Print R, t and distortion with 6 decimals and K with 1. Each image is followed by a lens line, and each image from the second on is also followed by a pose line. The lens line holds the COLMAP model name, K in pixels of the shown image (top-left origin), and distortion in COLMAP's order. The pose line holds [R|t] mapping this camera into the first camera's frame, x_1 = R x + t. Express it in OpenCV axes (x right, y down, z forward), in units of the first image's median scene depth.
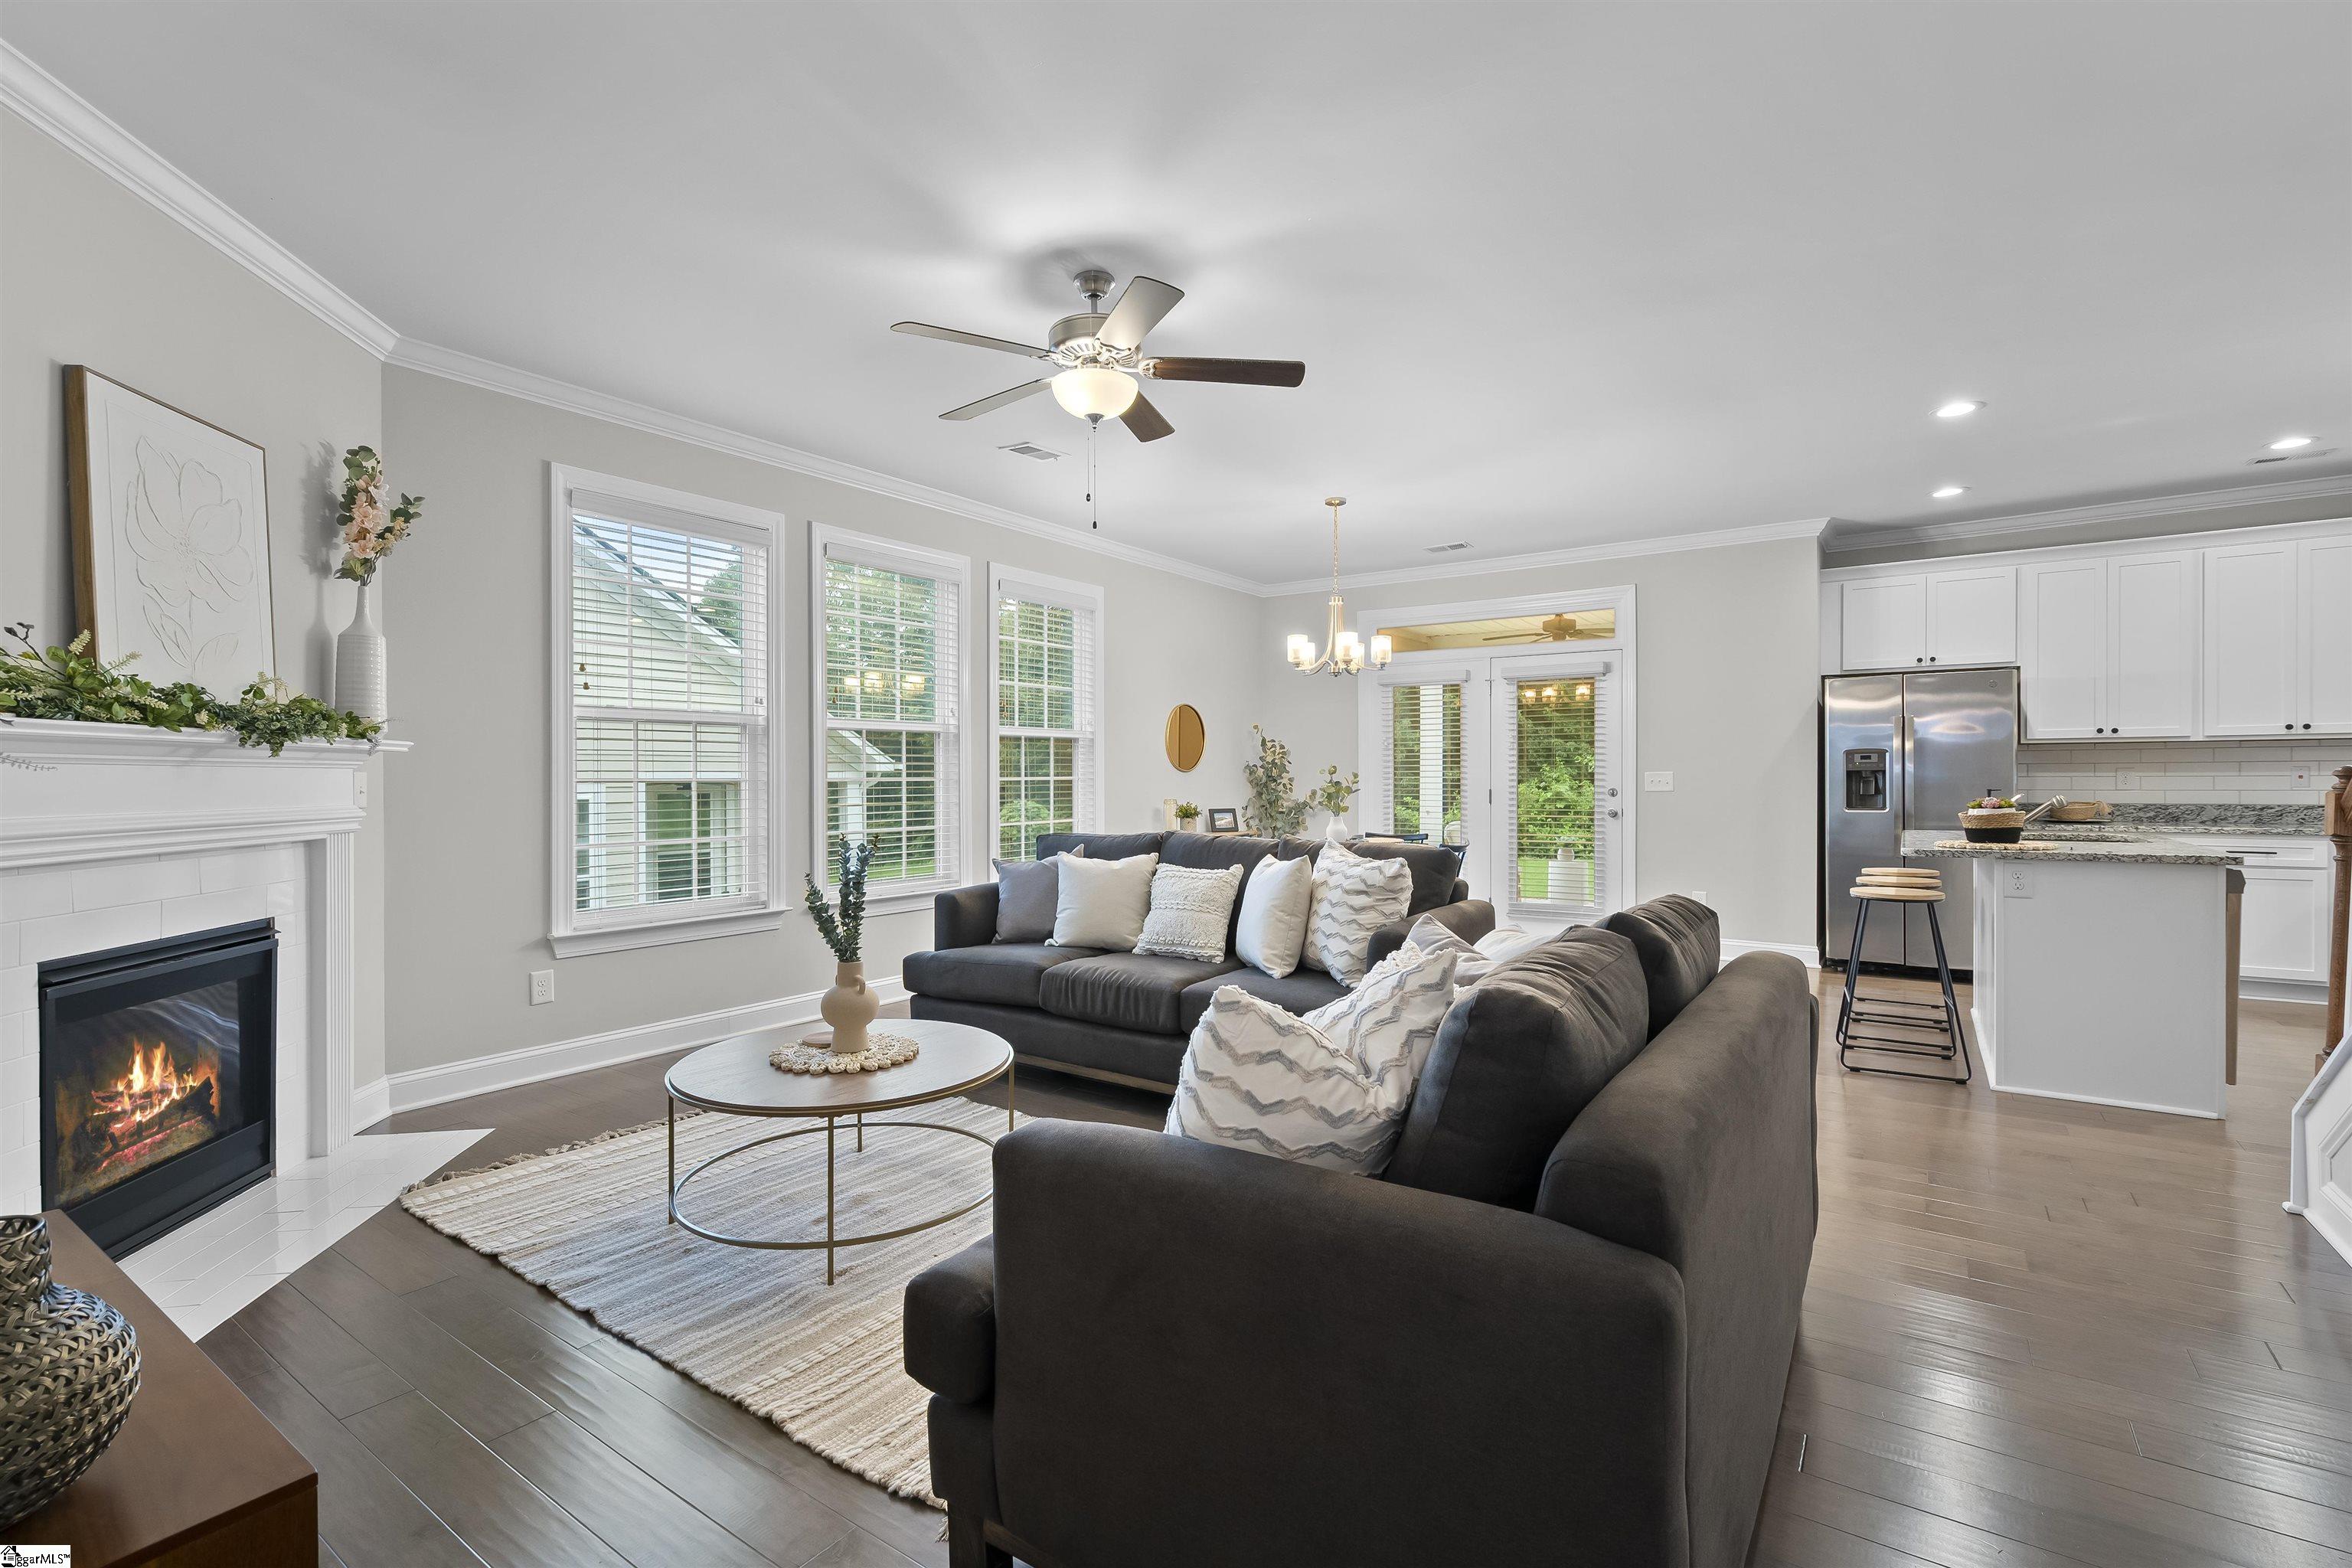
lens RADIAL K [[1068.1, 0, 1185.9], [0, 1068.1, 785.2], [0, 0, 1]] dist [-0.004740, -0.000215]
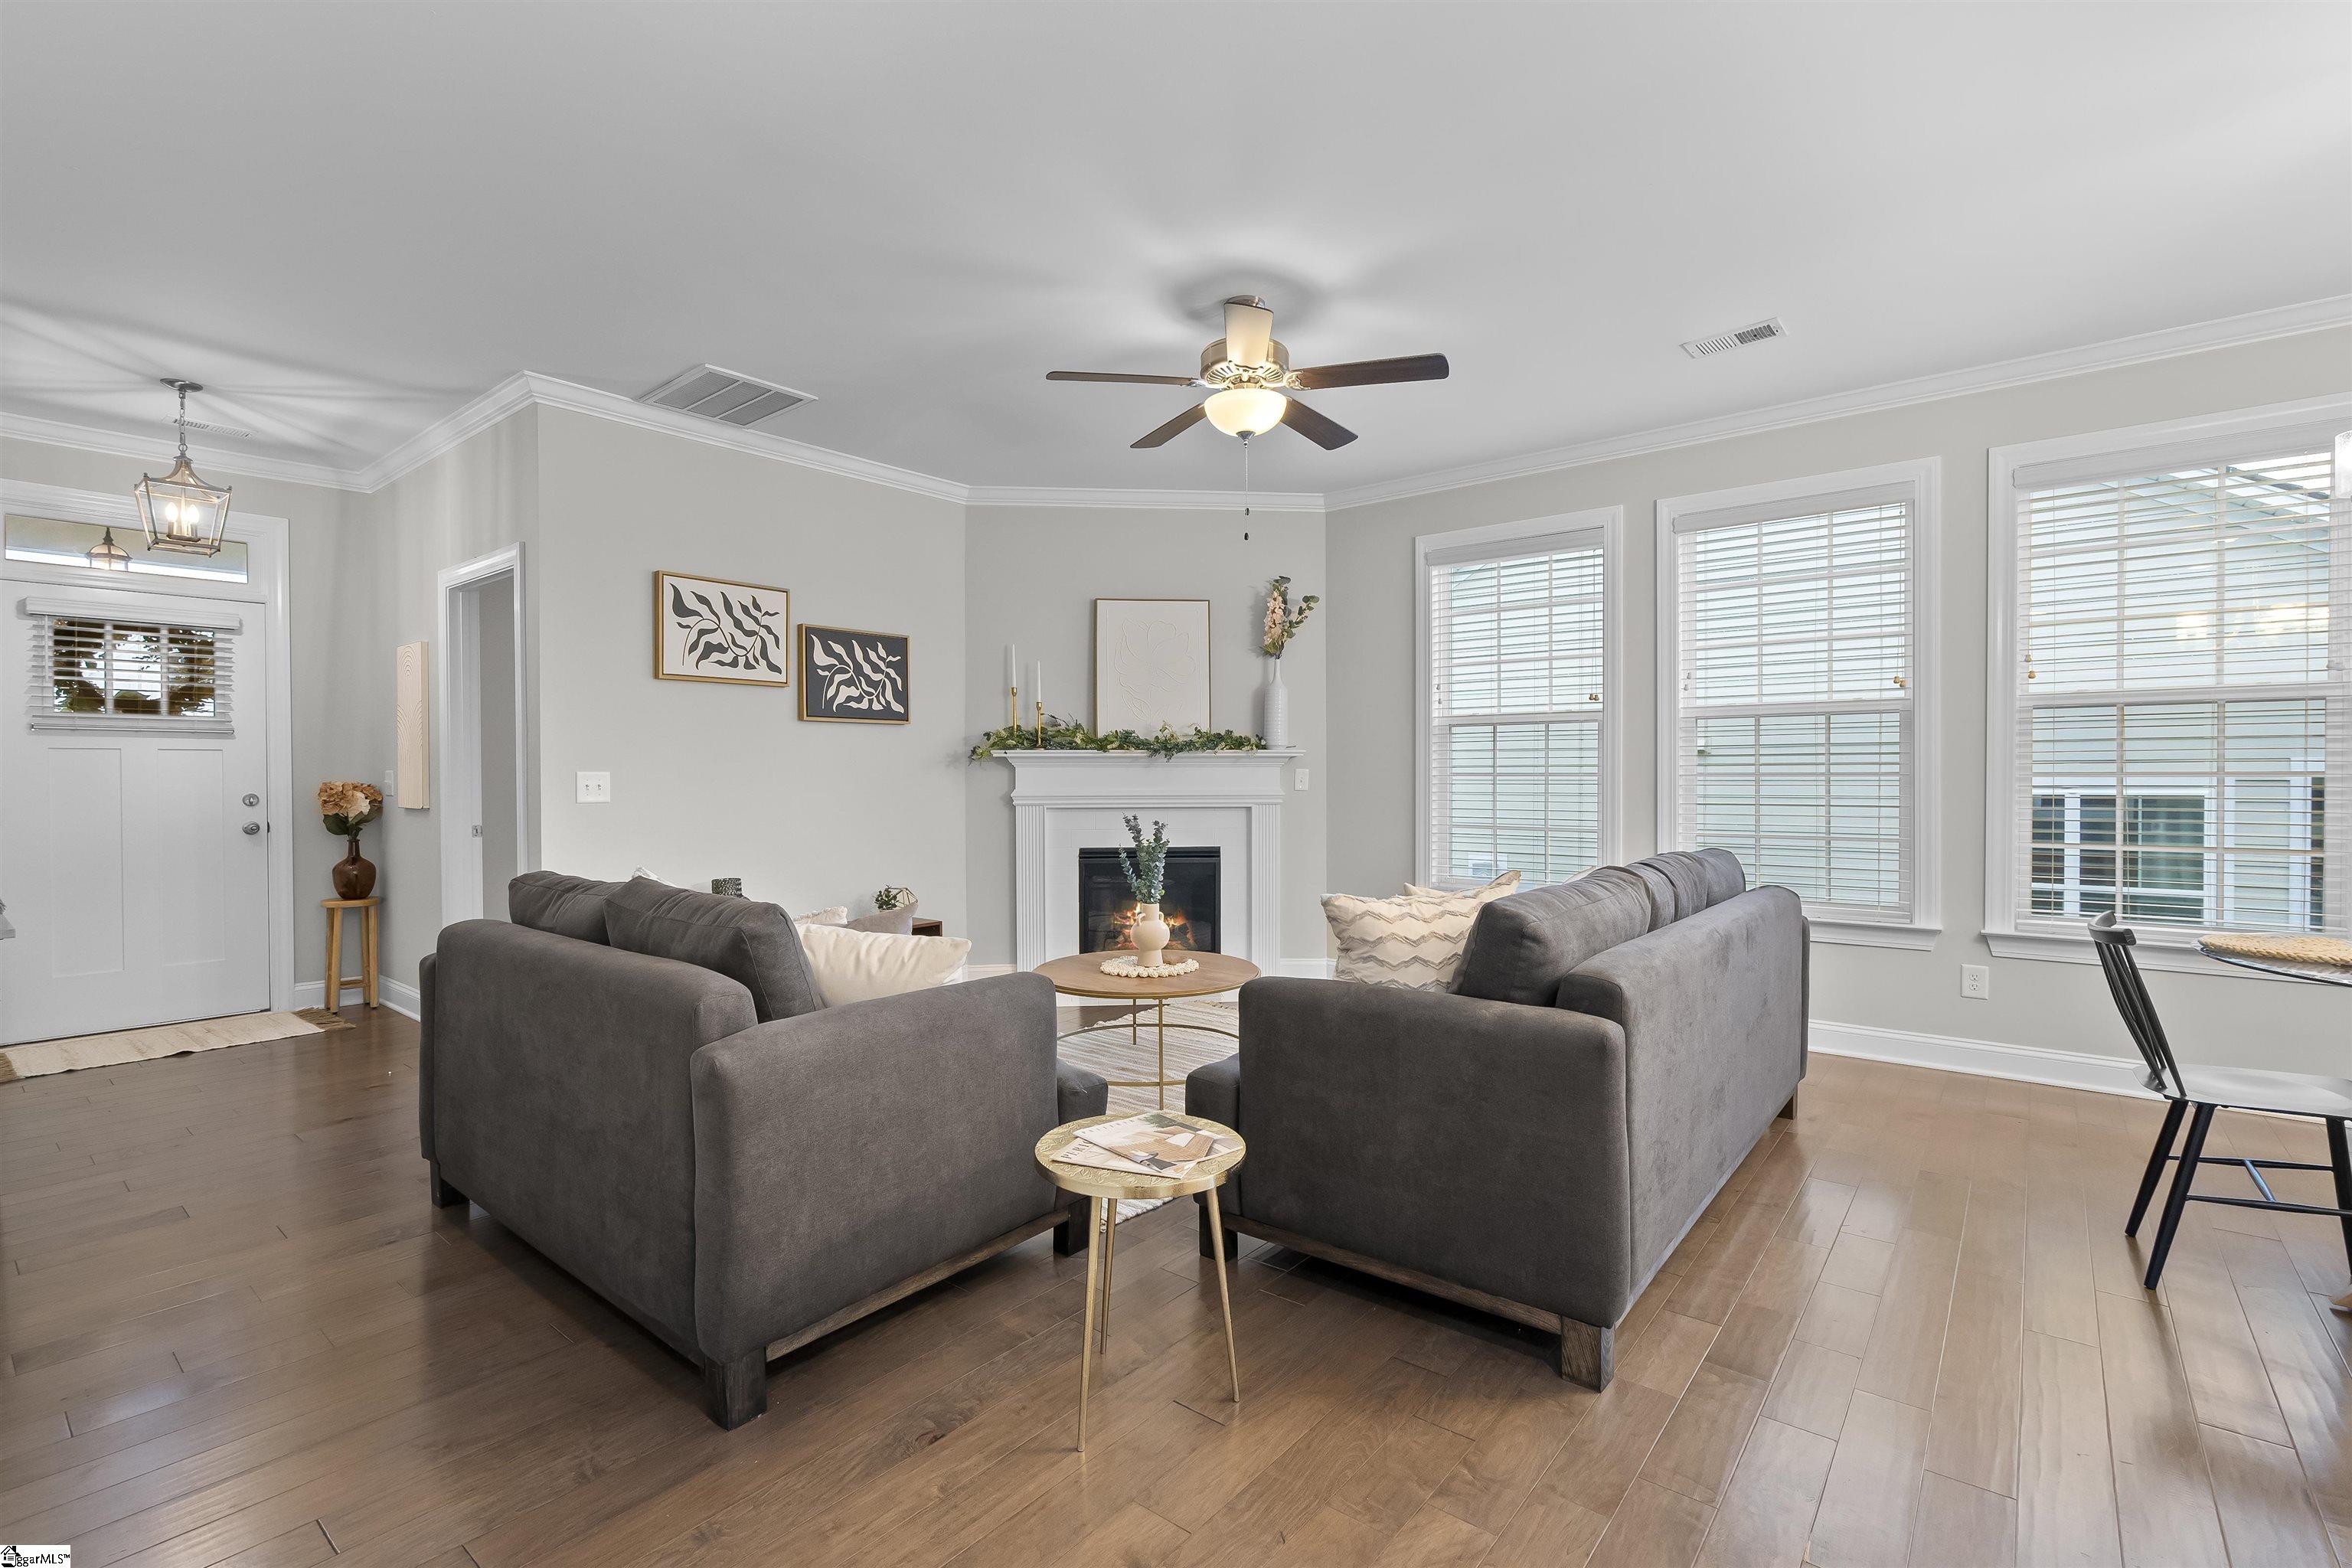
lens RADIAL K [[1068.1, 0, 1186.7], [0, 1068.1, 783.6], [0, 0, 1]] dist [-0.004740, -0.000215]
pose [[-0.049855, 0.009808, -0.998708, 0.964691], [-0.000946, 0.999951, 0.009867, -0.005718], [0.998756, 0.001437, -0.049843, 0.972552]]
